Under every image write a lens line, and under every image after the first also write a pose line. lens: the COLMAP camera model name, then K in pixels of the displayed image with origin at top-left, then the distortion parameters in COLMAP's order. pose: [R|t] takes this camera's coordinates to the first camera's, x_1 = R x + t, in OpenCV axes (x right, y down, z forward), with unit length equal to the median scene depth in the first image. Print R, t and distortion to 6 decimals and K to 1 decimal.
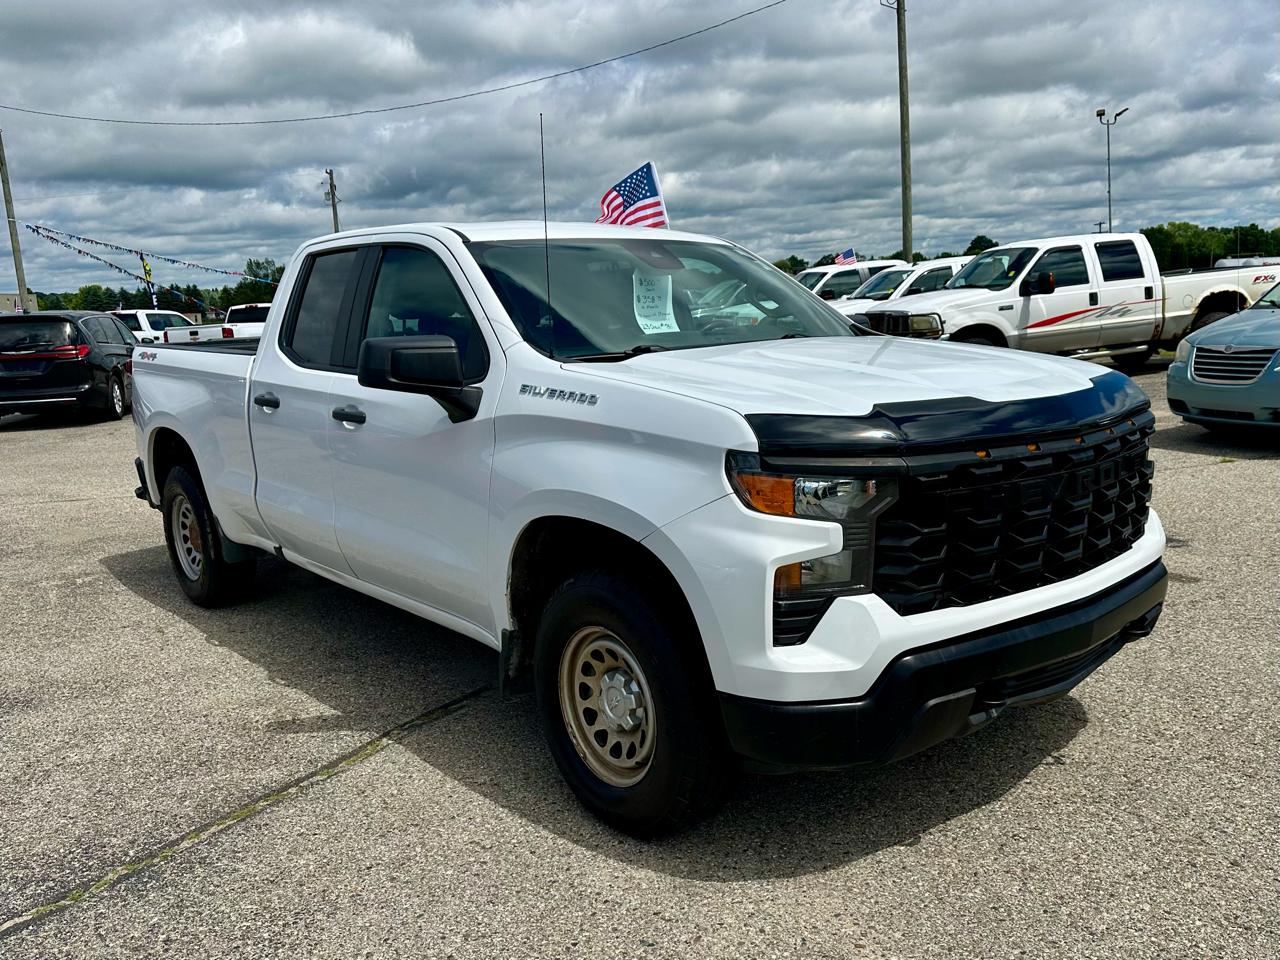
lens RADIAL K [[1099.0, 0, 626.0], [0, 1099.0, 483.0], [0, 0, 1]] dist [0.010824, -0.006056]
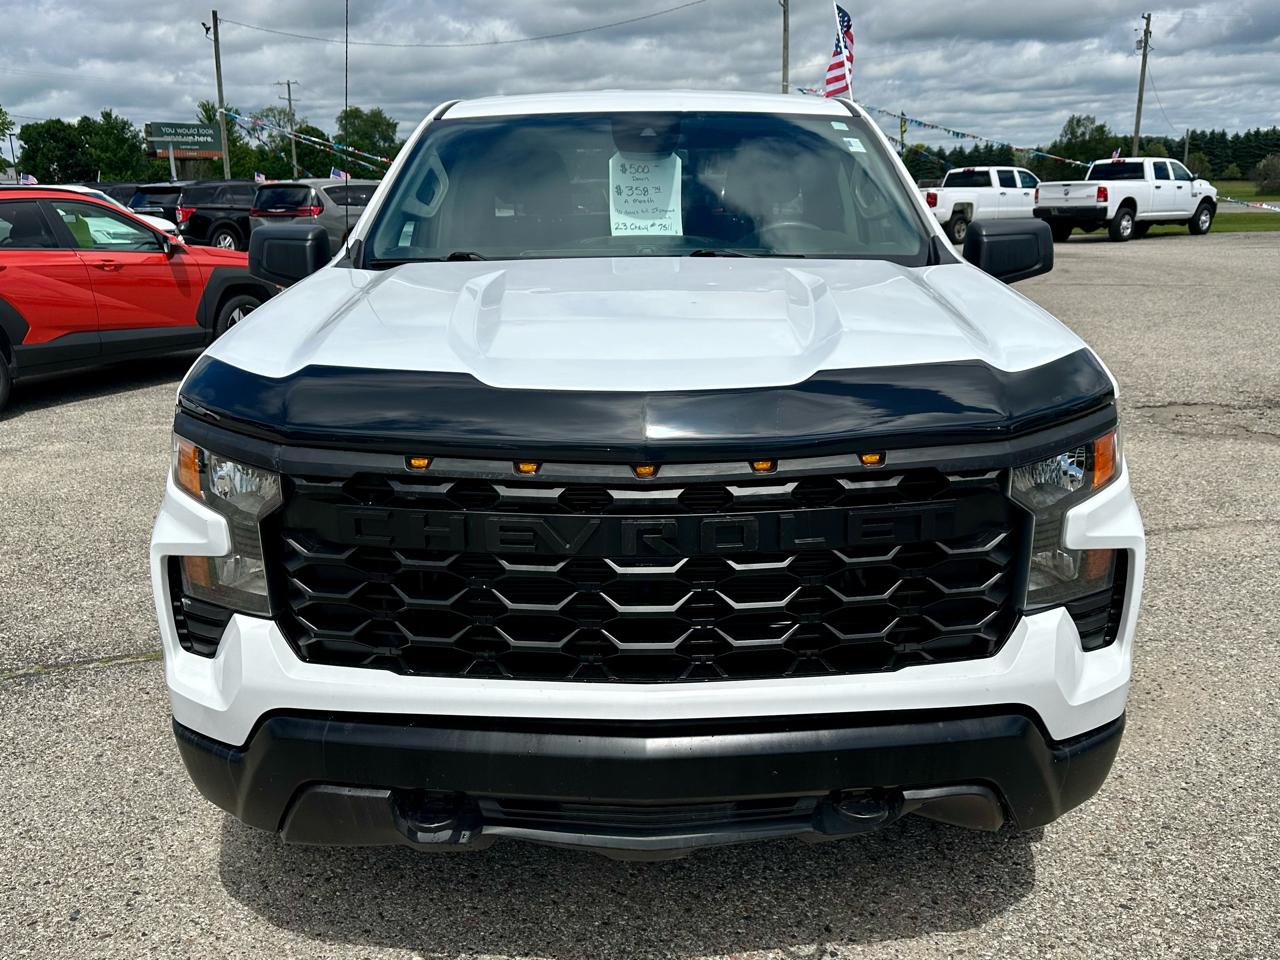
lens RADIAL K [[1099.0, 0, 636.2], [0, 1099.0, 475.6], [0, 0, 1]] dist [0.010824, -0.006056]
pose [[0.756658, 0.196809, -0.623486, 0.158580], [-0.123796, 0.979495, 0.158948, -0.026473], [0.641983, -0.043084, 0.765507, 0.110968]]
